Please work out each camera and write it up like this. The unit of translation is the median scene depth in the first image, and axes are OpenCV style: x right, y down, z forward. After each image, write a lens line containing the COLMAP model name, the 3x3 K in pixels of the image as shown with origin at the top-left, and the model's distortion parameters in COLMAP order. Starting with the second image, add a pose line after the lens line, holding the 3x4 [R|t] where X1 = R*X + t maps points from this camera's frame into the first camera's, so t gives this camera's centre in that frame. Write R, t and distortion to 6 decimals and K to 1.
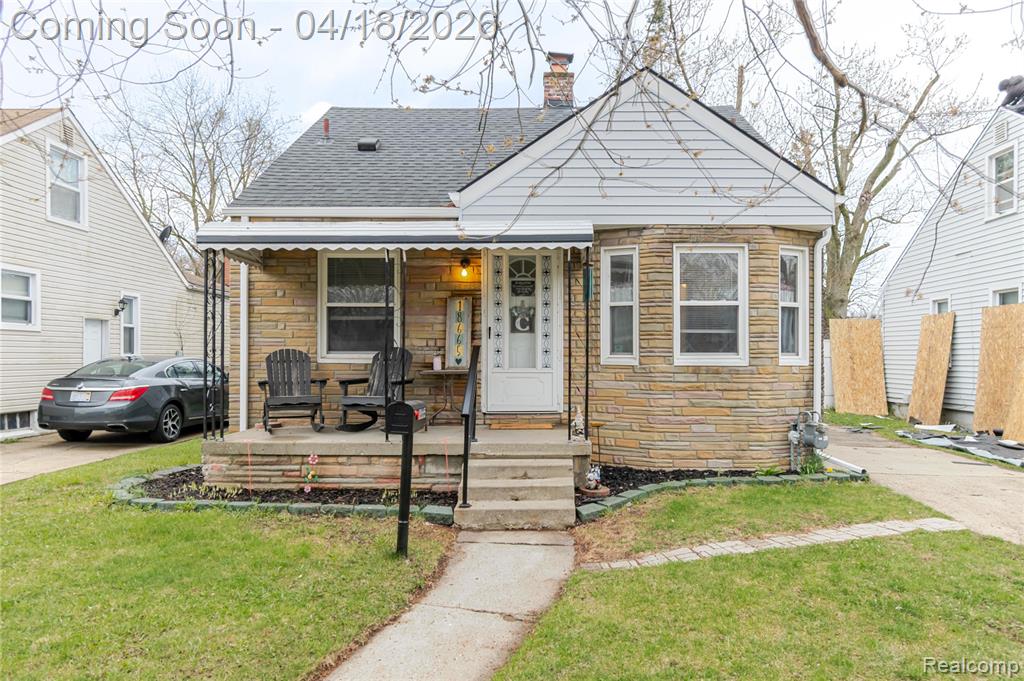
lens RADIAL K [[700.1, 0, 513.5], [0, 700.1, 344.3], [0, 0, 1]] dist [-0.000803, -0.000342]
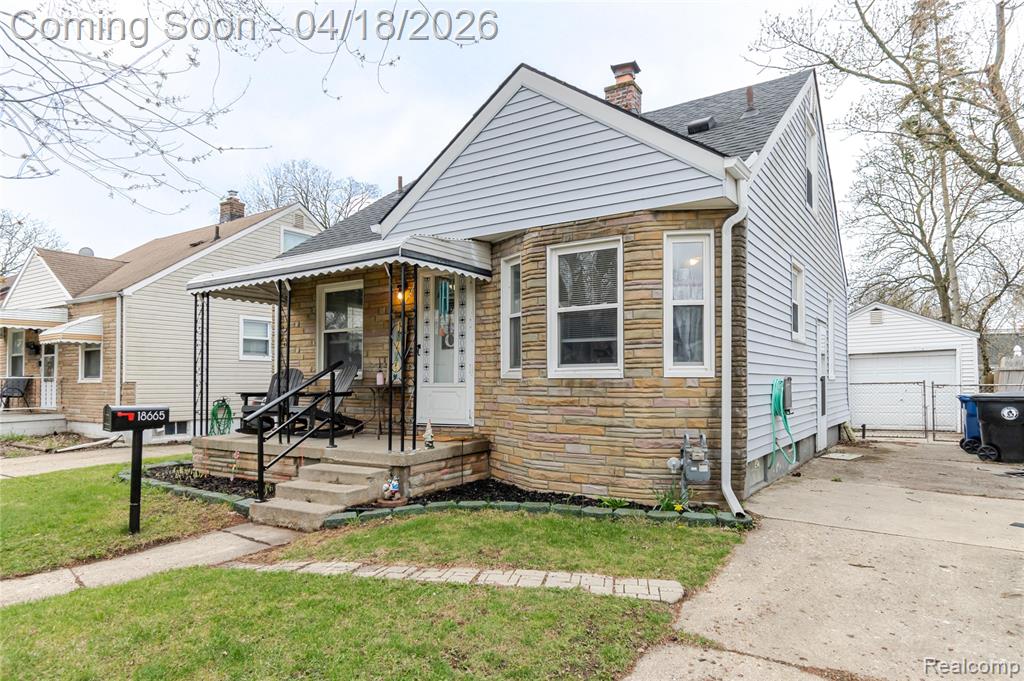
lens RADIAL K [[629.3, 0, 512.2], [0, 629.3, 367.1], [0, 0, 1]] dist [-0.001375, 0.000150]
pose [[0.837512, -0.019637, -0.546066, 0.640227], [0.015500, 0.999806, -0.012181, 0.024733], [0.546199, 0.001737, 0.837654, 0.283078]]
